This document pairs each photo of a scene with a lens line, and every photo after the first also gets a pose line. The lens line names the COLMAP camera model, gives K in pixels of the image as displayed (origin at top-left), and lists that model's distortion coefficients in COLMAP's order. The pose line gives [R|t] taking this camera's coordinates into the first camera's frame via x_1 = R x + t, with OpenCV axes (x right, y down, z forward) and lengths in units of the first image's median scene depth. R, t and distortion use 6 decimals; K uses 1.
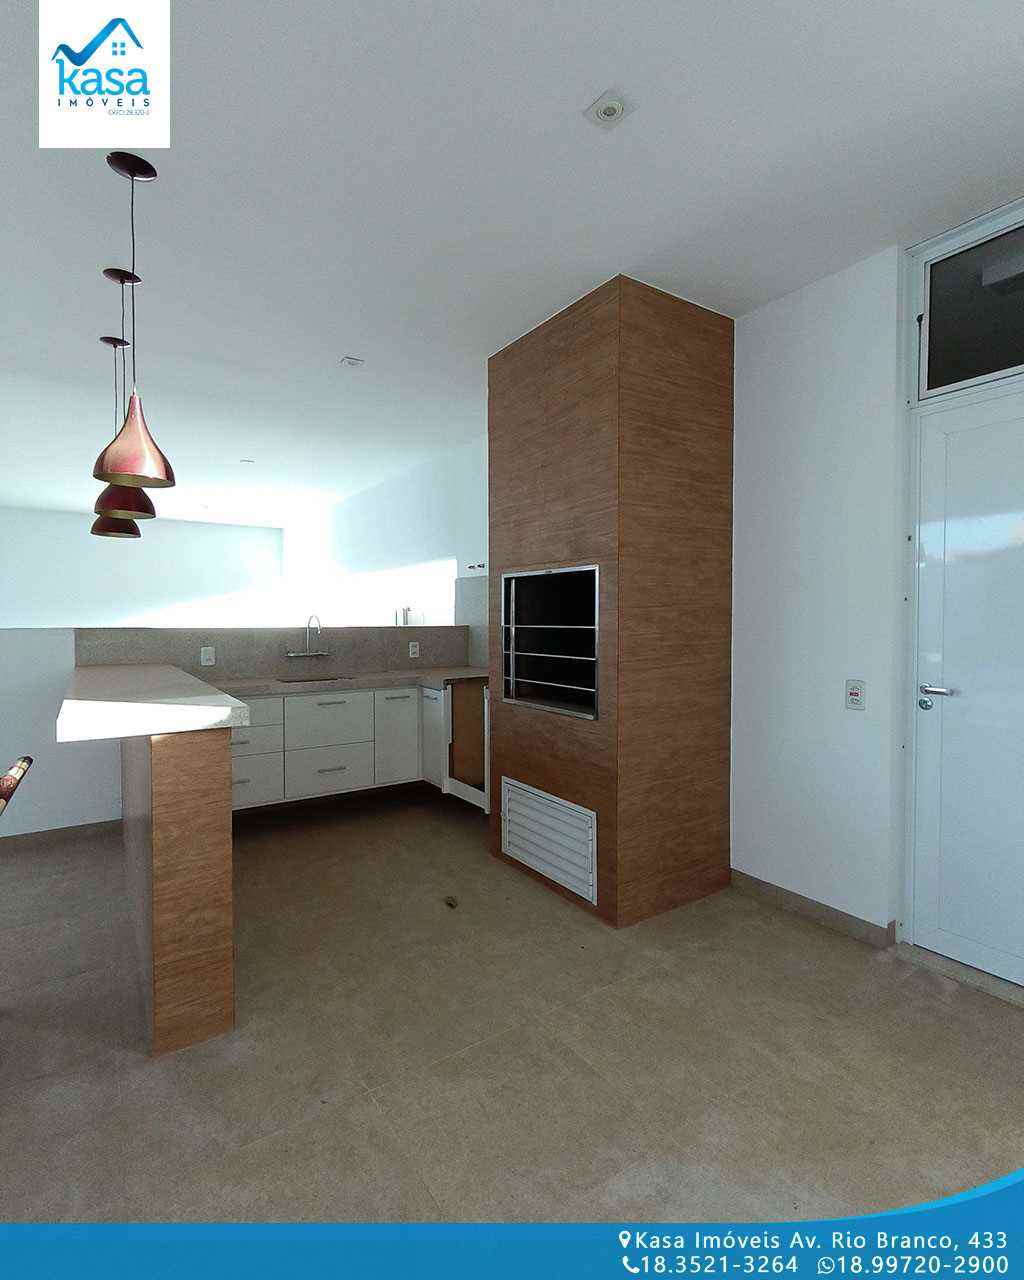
lens RADIAL K [[623.0, 0, 515.2], [0, 623.0, 637.6], [0, 0, 1]] dist [0.000828, -0.002422]
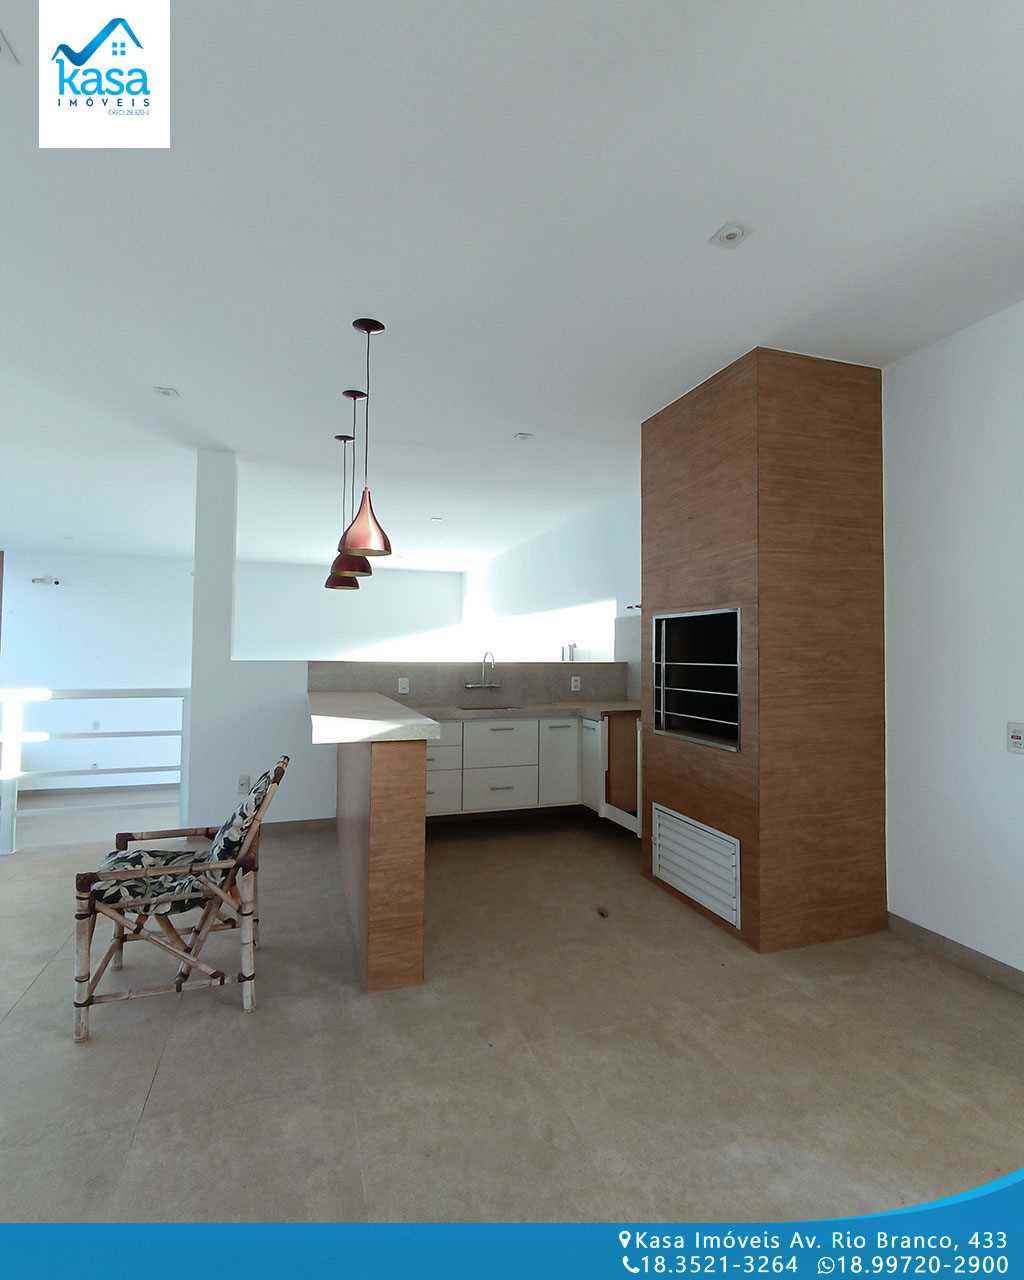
lens RADIAL K [[623.0, 0, 512.0], [0, 623.0, 641.9], [0, 0, 1]] dist [0.000828, -0.002422]
pose [[0.962692, 0.001705, -0.270595, 0.042963], [-0.014937, 0.998790, -0.046850, -0.000938], [0.270187, 0.049144, 0.961553, -0.139573]]
